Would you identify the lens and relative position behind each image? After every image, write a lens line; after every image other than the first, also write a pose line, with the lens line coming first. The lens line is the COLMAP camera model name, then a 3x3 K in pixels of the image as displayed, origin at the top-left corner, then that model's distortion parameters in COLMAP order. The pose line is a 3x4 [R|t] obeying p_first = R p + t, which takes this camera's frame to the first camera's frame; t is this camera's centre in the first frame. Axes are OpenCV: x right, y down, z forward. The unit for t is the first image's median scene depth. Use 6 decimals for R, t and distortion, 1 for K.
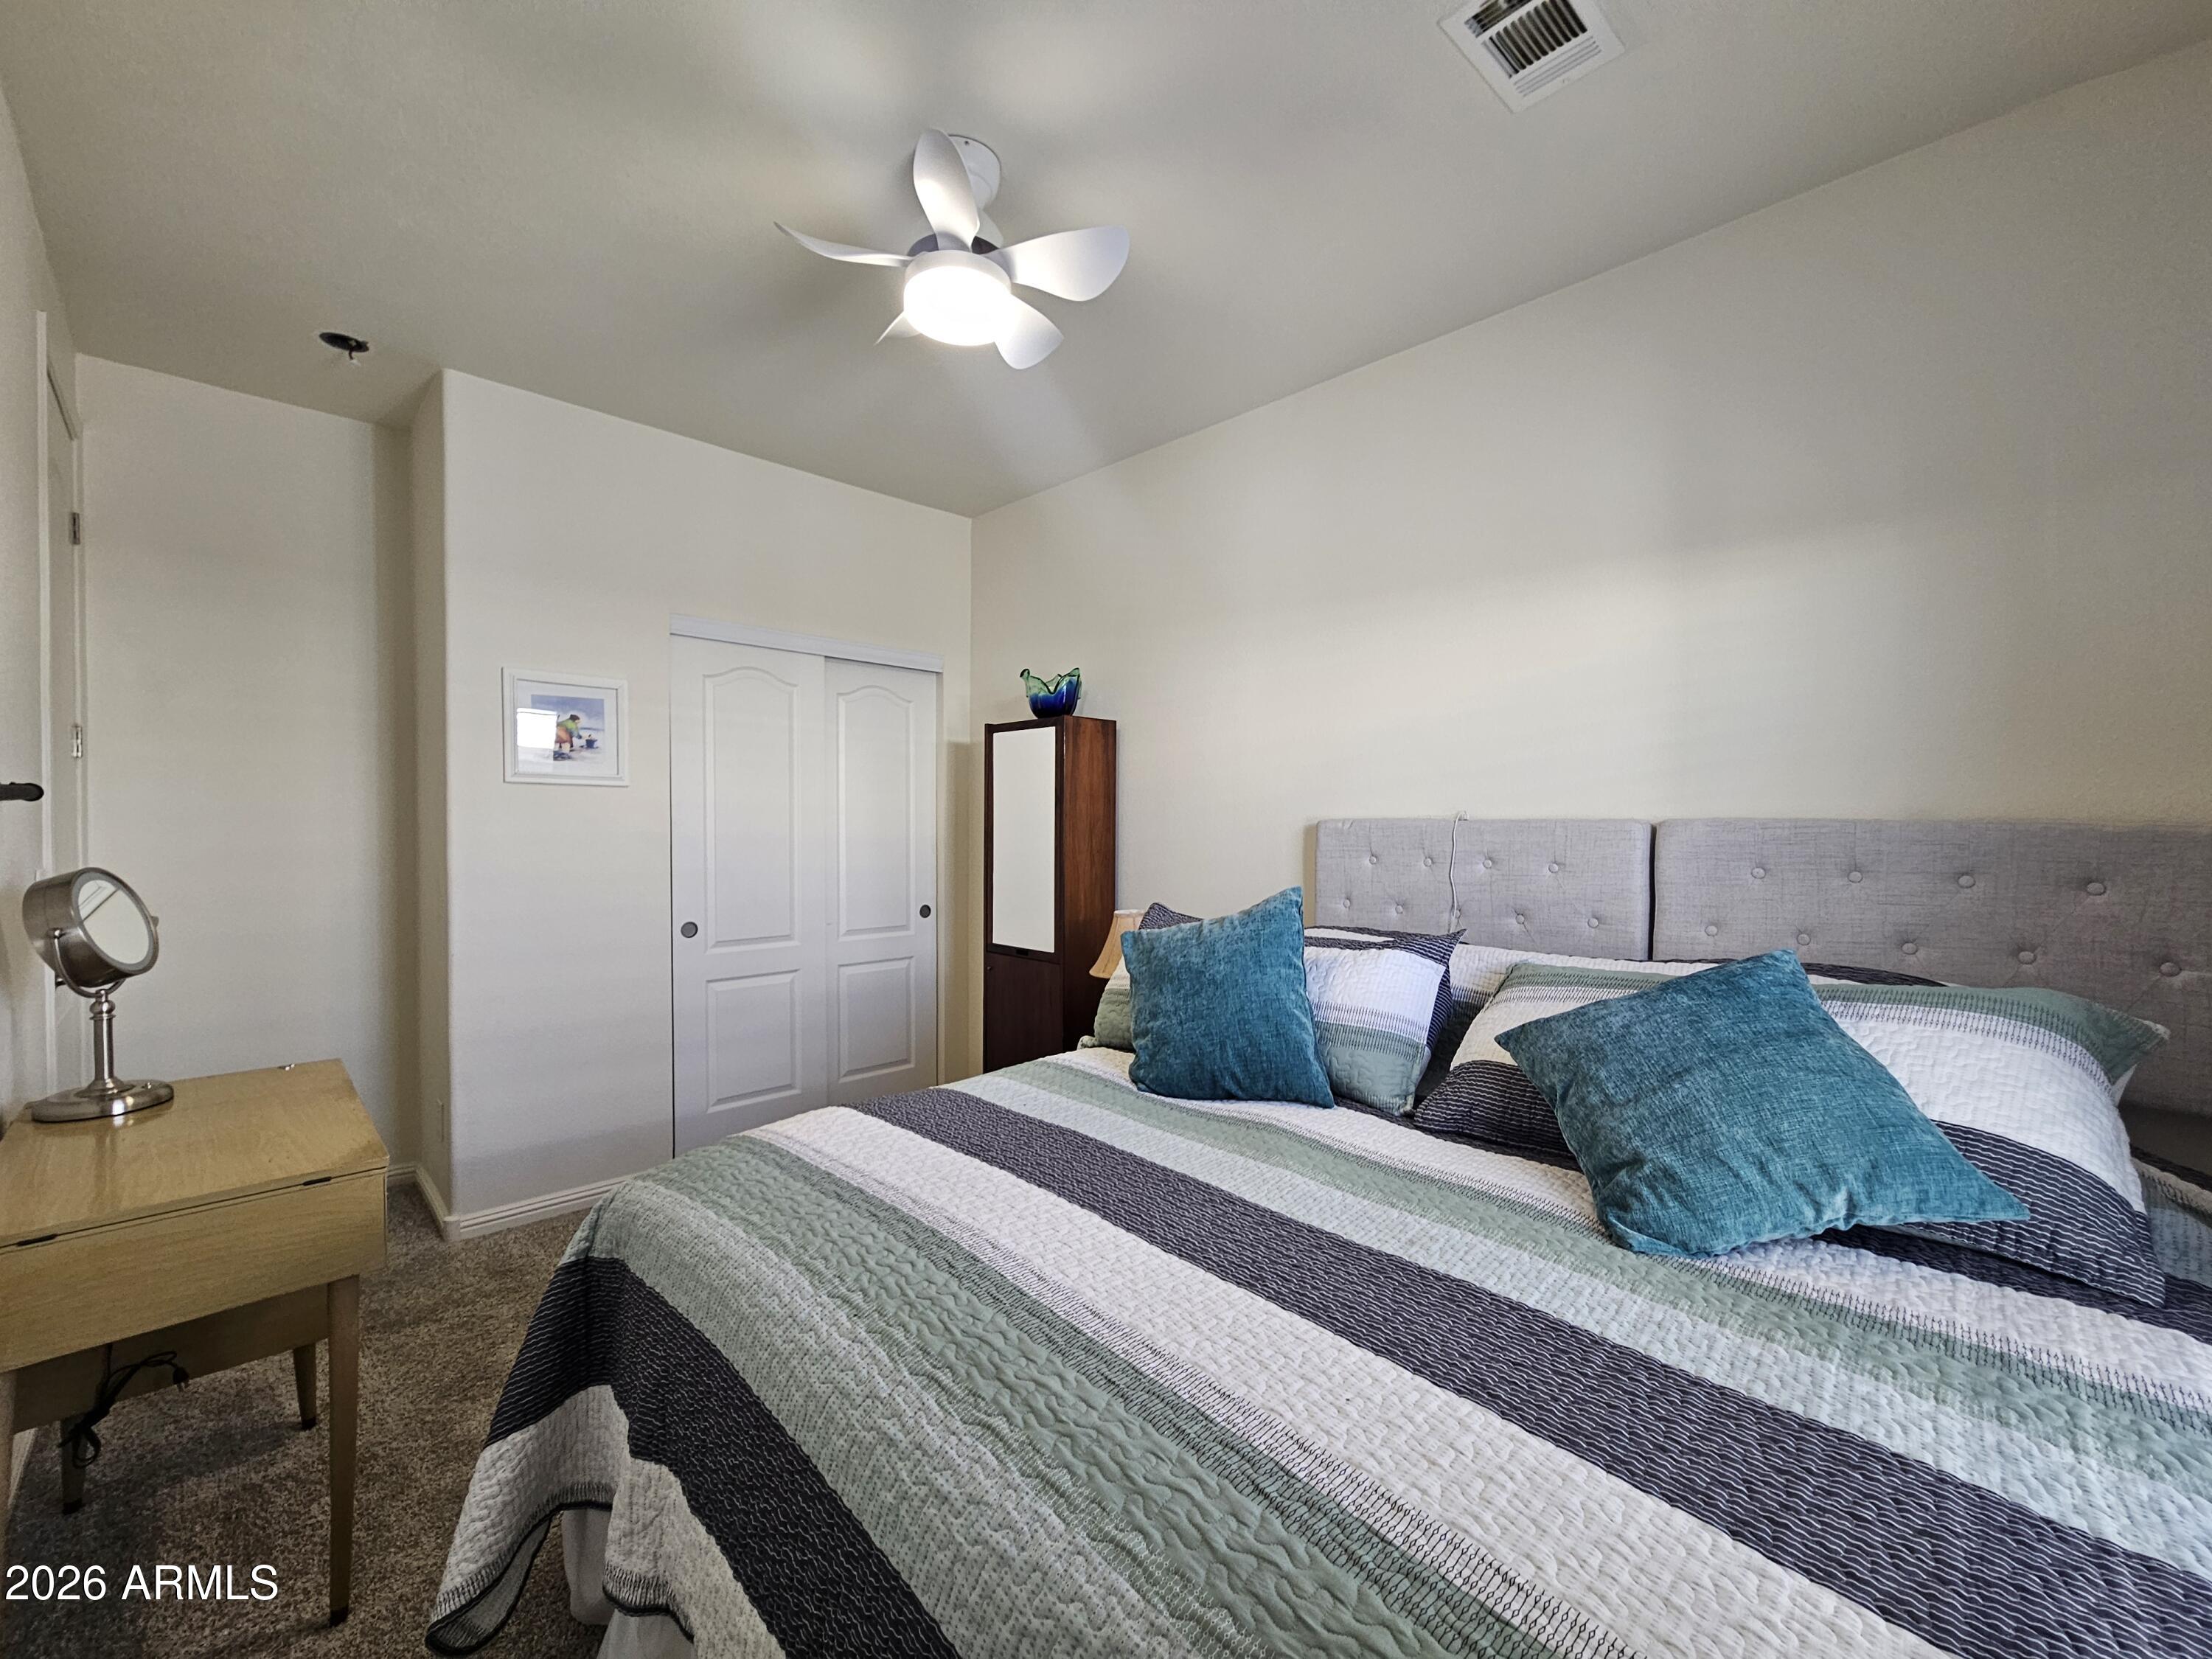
lens RADIAL K [[908.1, 0, 1102.5], [0, 908.1, 843.3], [0, 0, 1]] dist [-0.001941, 0.001056]
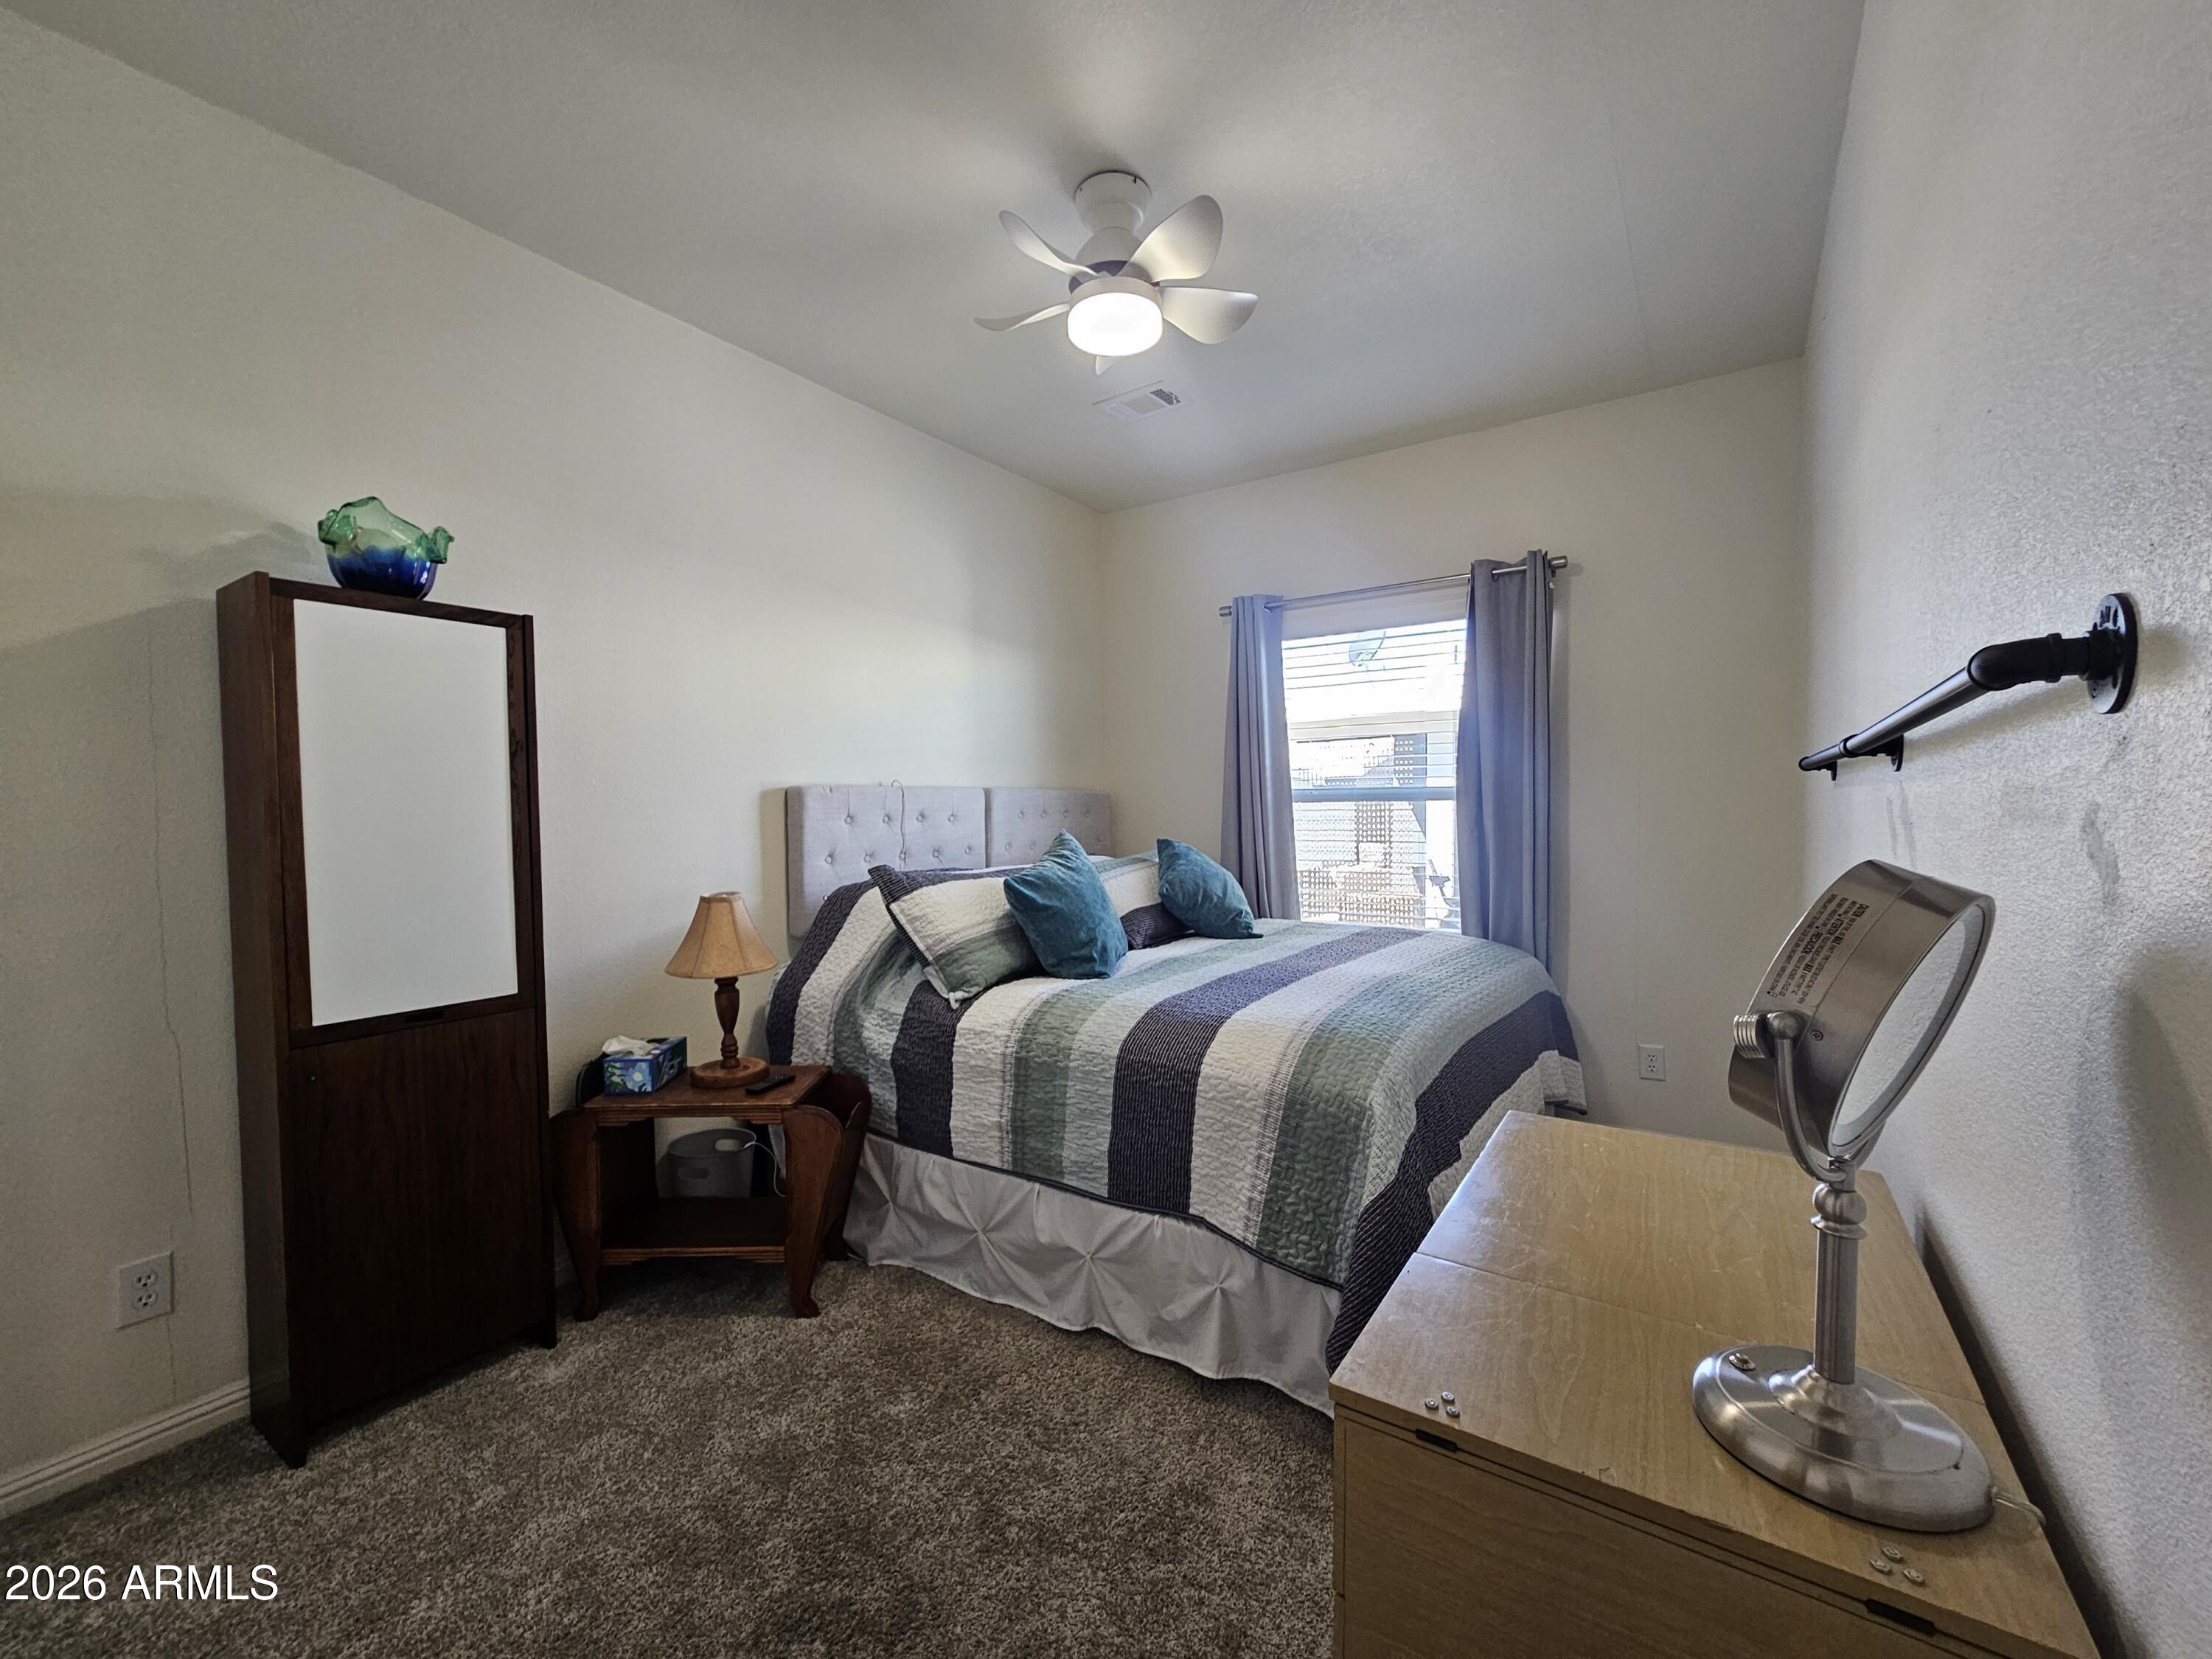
lens RADIAL K [[908.1, 0, 1102.5], [0, 908.1, 843.3], [0, 0, 1]] dist [-0.001941, 0.001056]
pose [[-0.190382, -0.059996, 0.979875, -0.882861], [0.015045, 0.997835, 0.064018, -0.021340], [-0.981595, 0.026931, -0.189068, 0.843570]]
